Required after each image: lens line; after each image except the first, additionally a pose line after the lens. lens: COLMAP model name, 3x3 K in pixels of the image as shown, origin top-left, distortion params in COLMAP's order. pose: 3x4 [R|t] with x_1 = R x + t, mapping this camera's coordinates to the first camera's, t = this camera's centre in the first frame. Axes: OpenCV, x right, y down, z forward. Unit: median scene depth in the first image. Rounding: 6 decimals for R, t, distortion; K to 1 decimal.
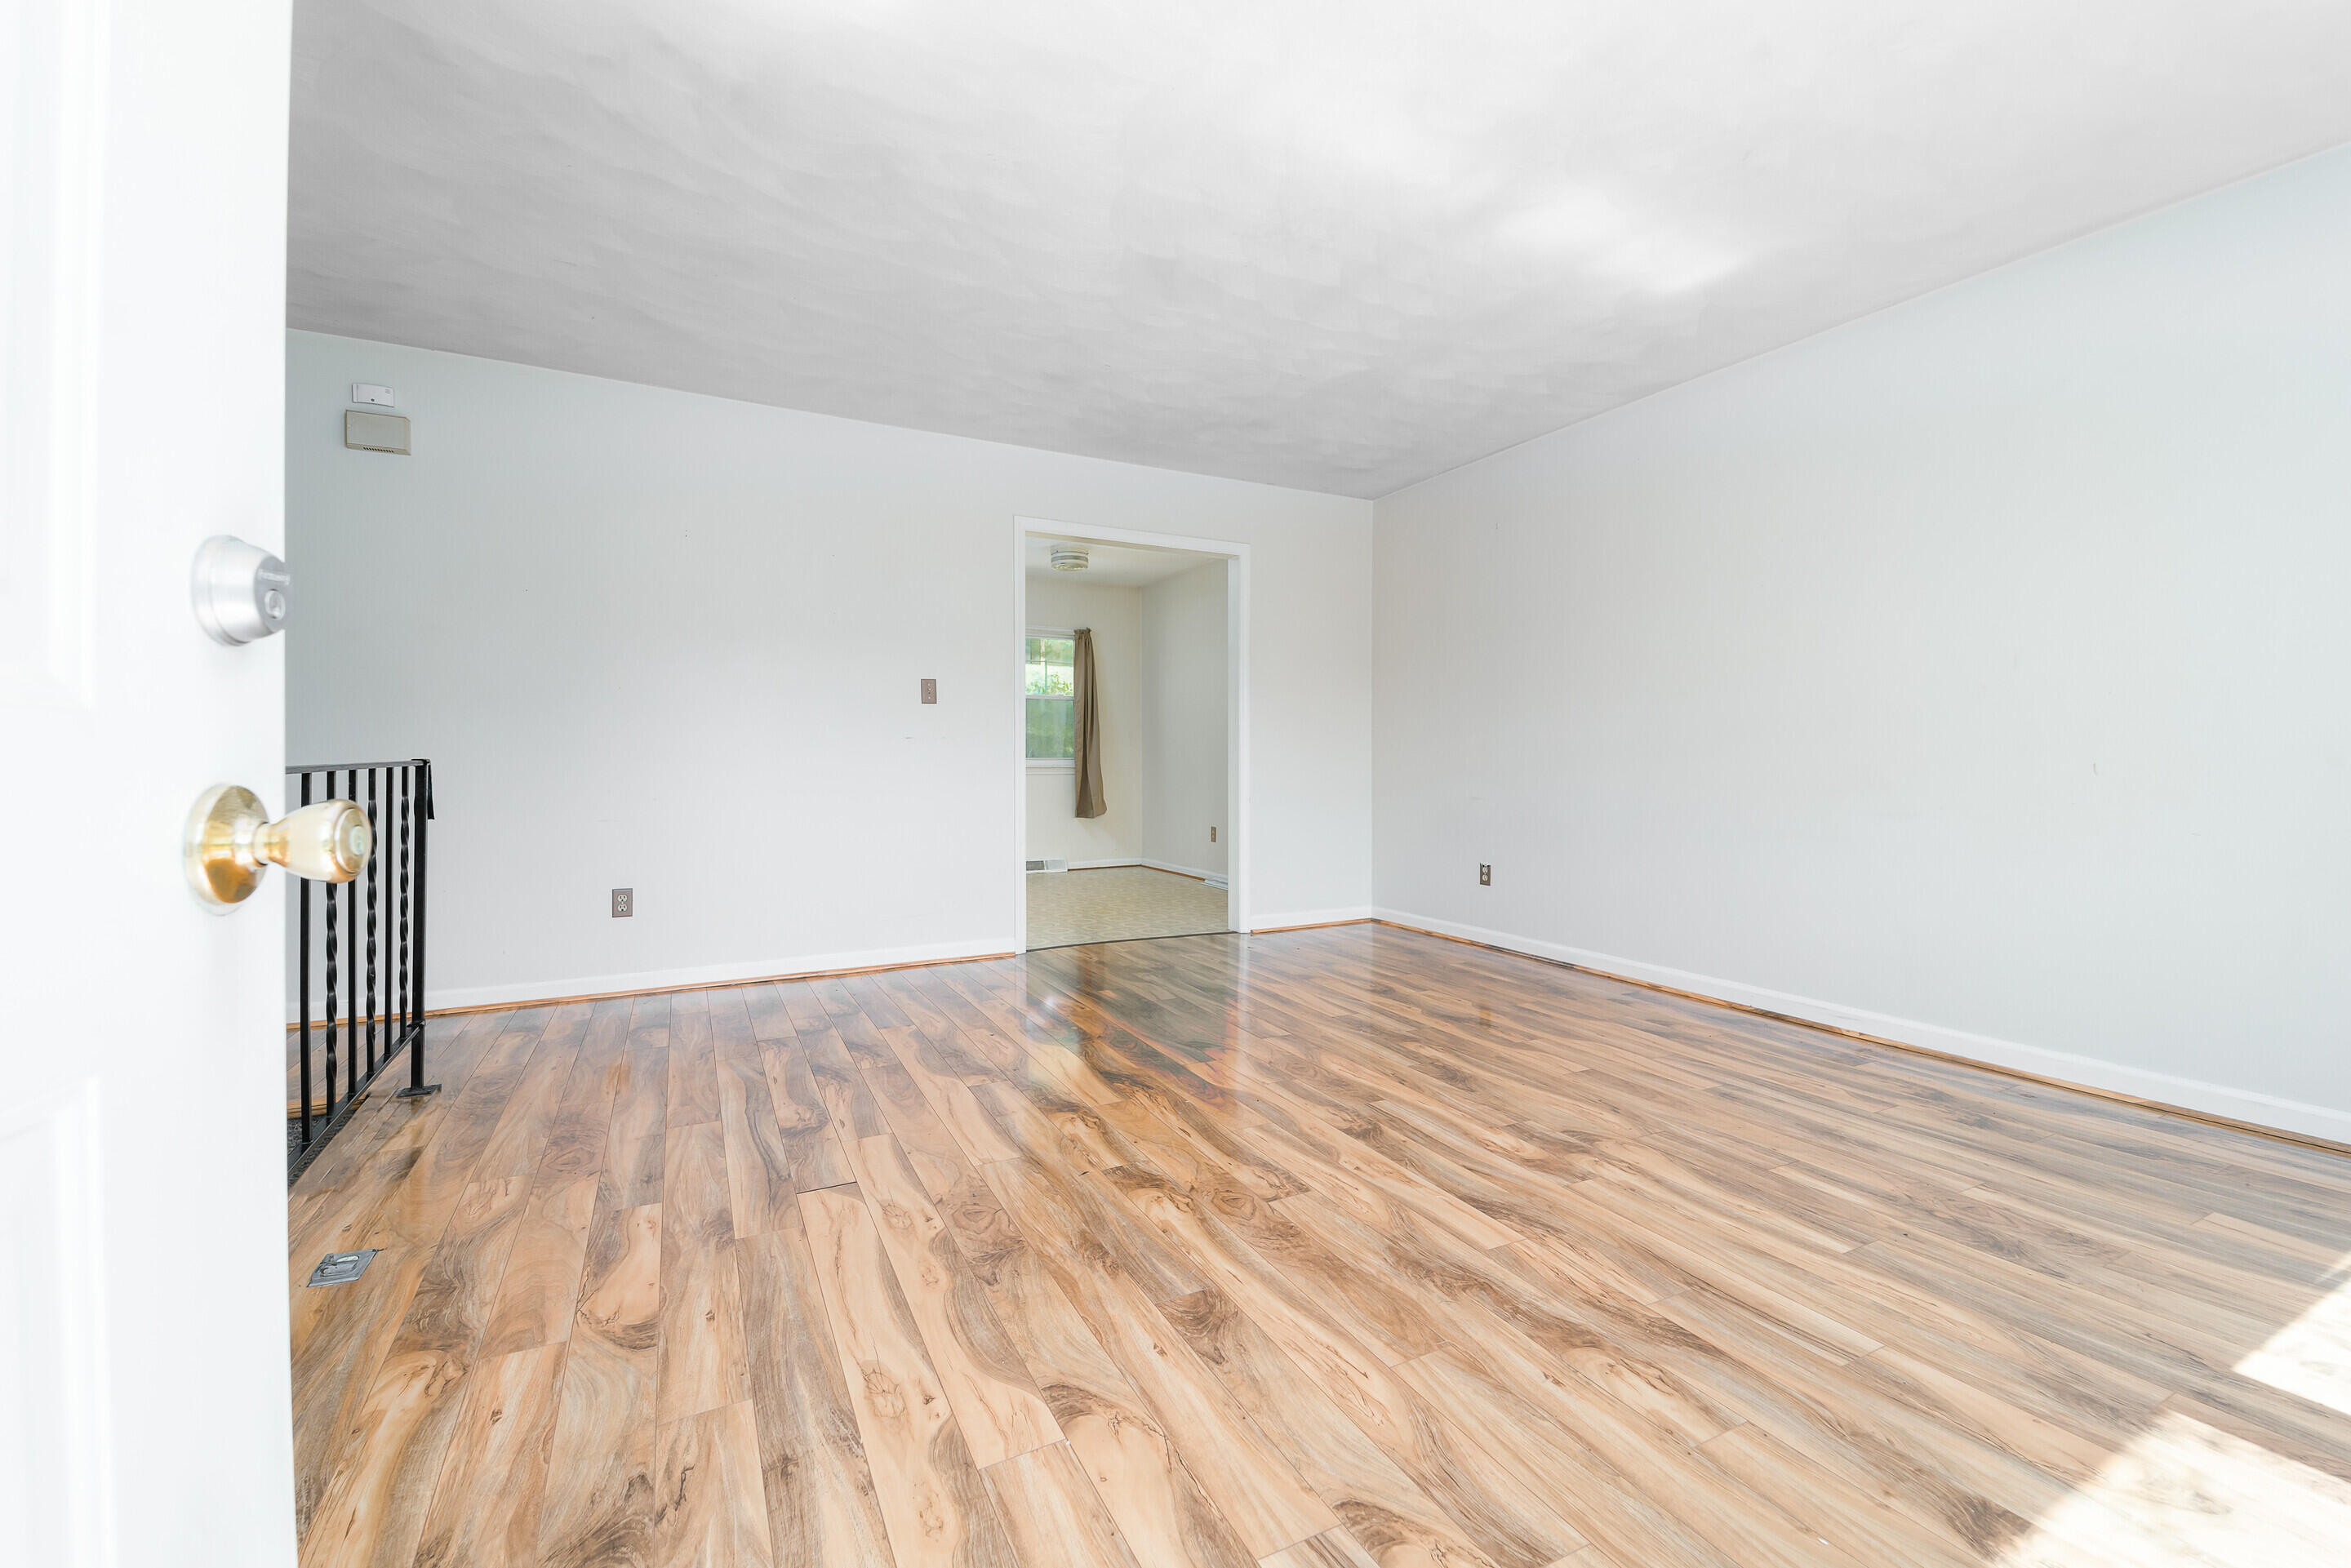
lens RADIAL K [[949.7, 0, 1187.4], [0, 949.7, 764.1], [0, 0, 1]] dist [0.063438, -0.038222]
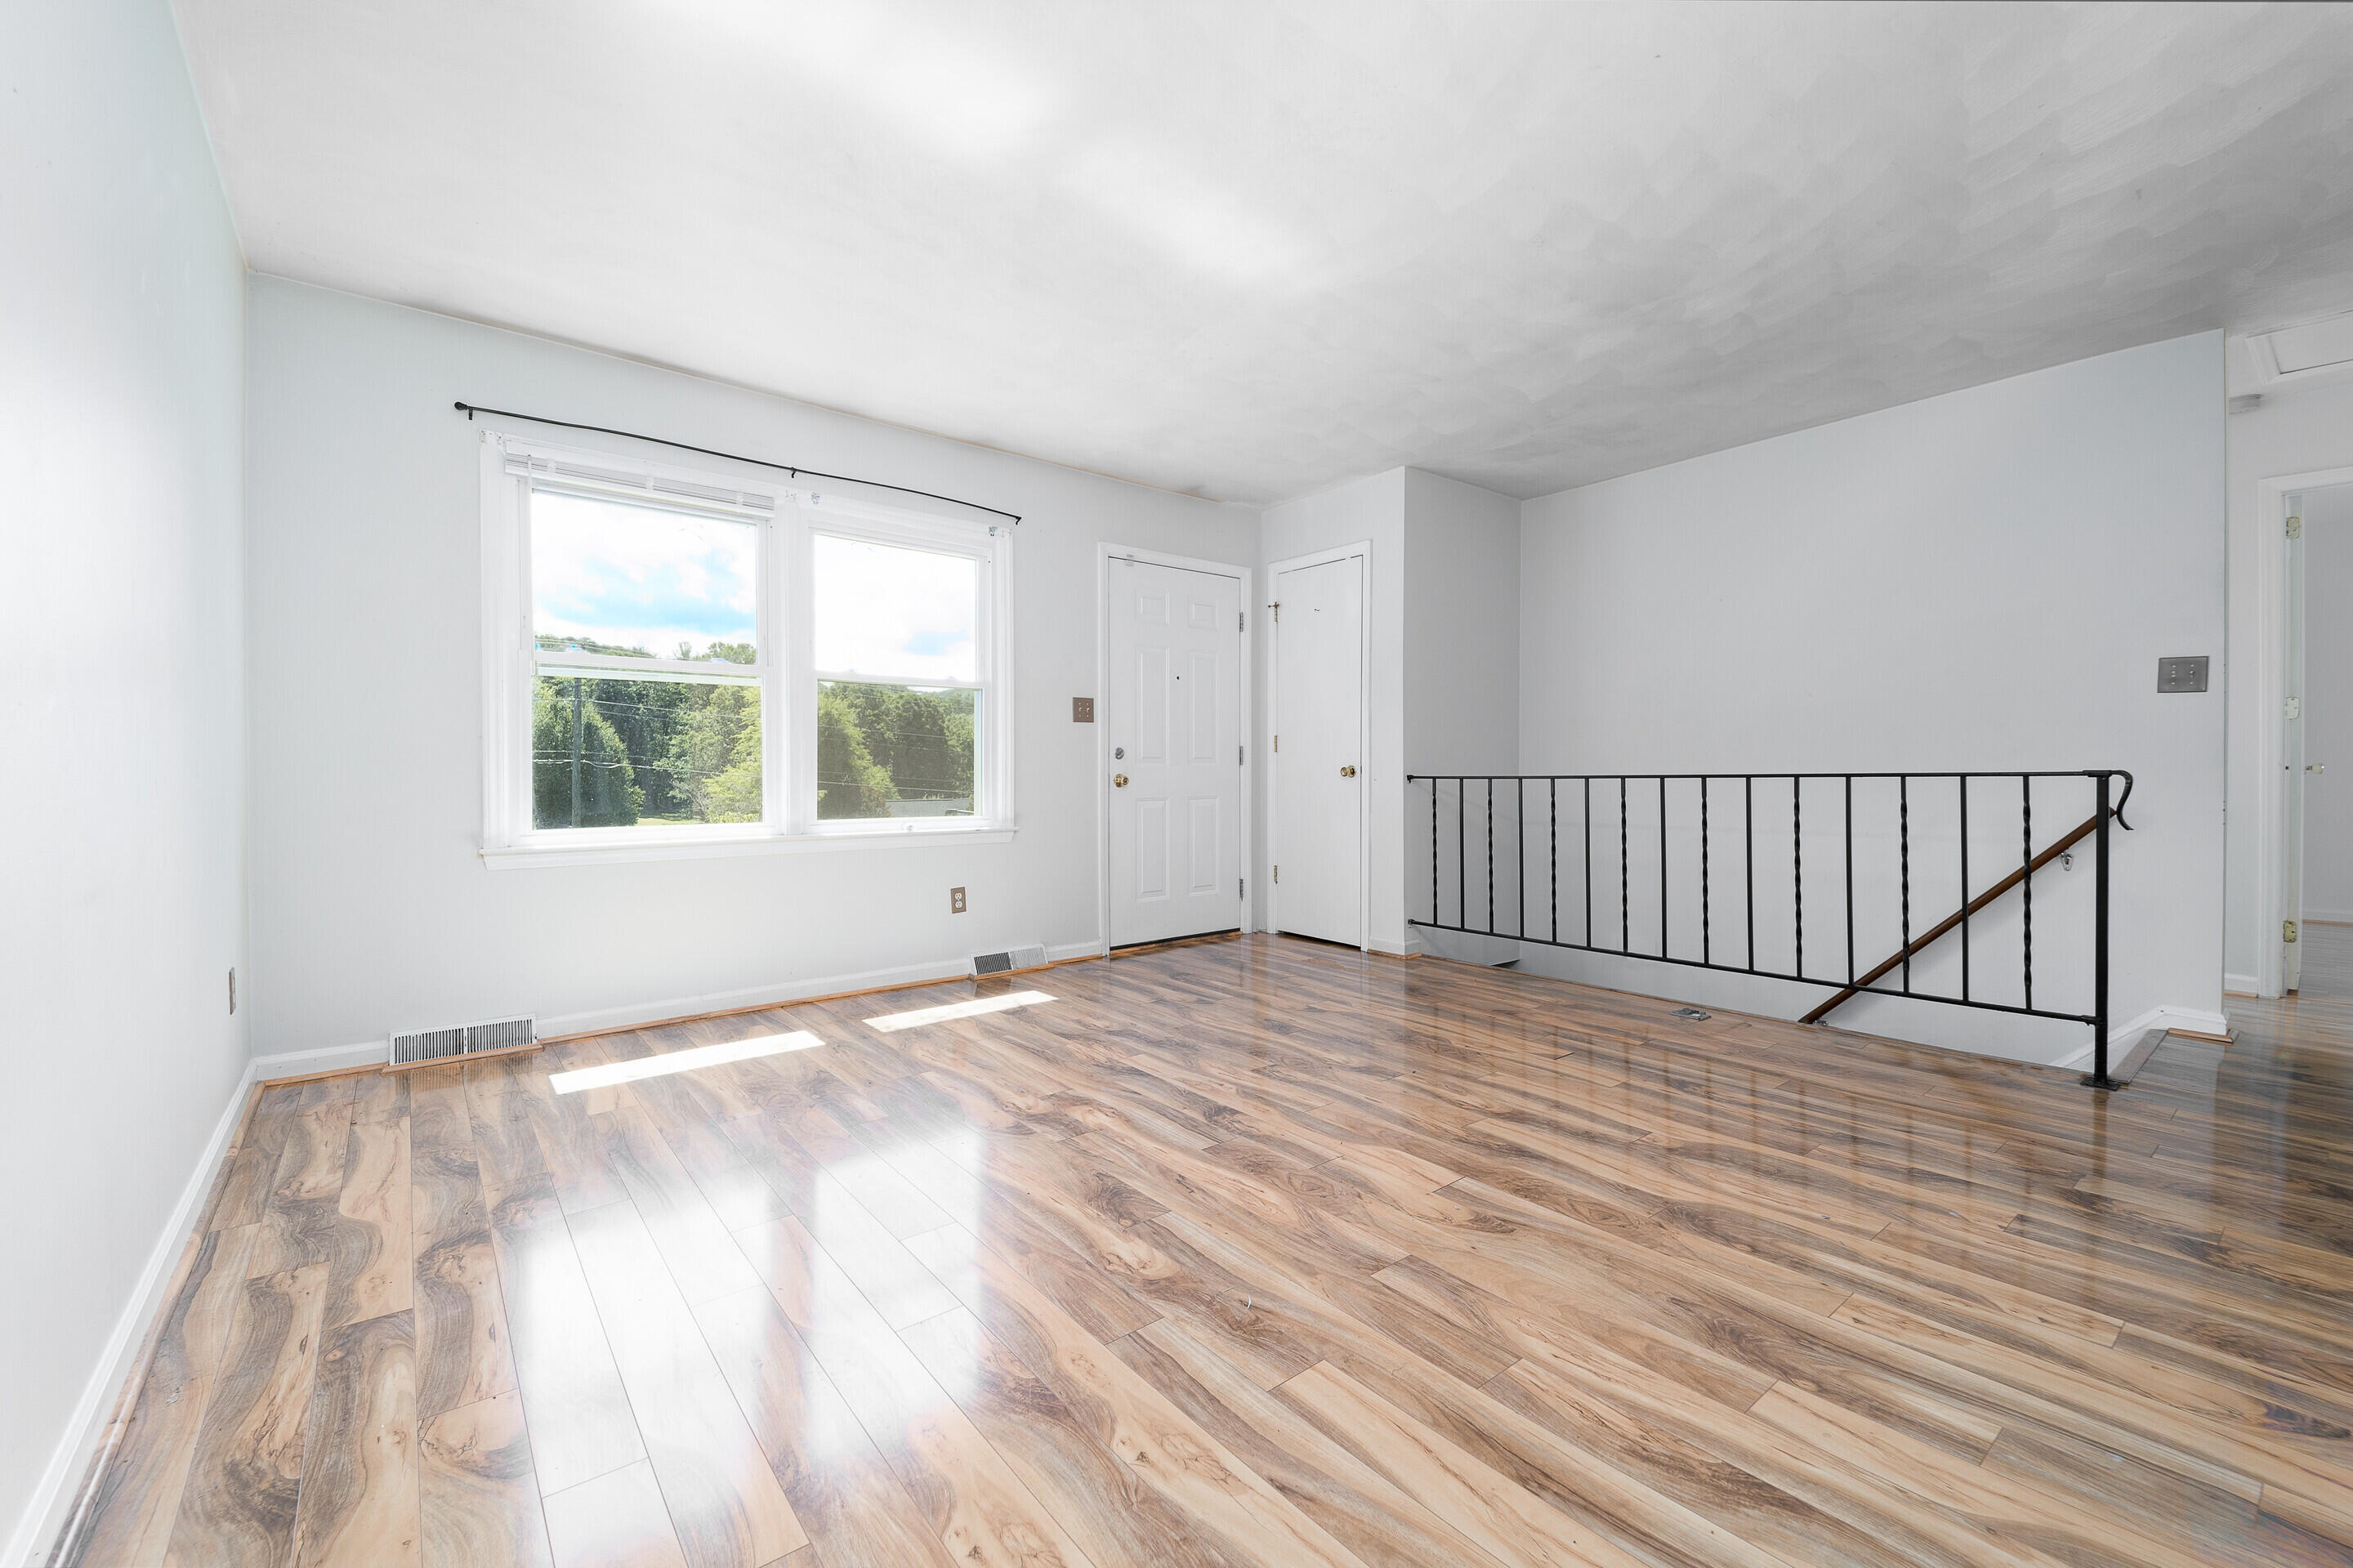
lens RADIAL K [[950.6, 0, 1188.5], [0, 950.6, 764.1], [0, 0, 1]] dist [0.063438, -0.038222]
pose [[-0.980401, -0.000559, -0.197010, 0.435006], [0.000523, 0.999985, -0.005442, -0.007942], [0.197010, -0.005438, -0.980386, 2.067291]]
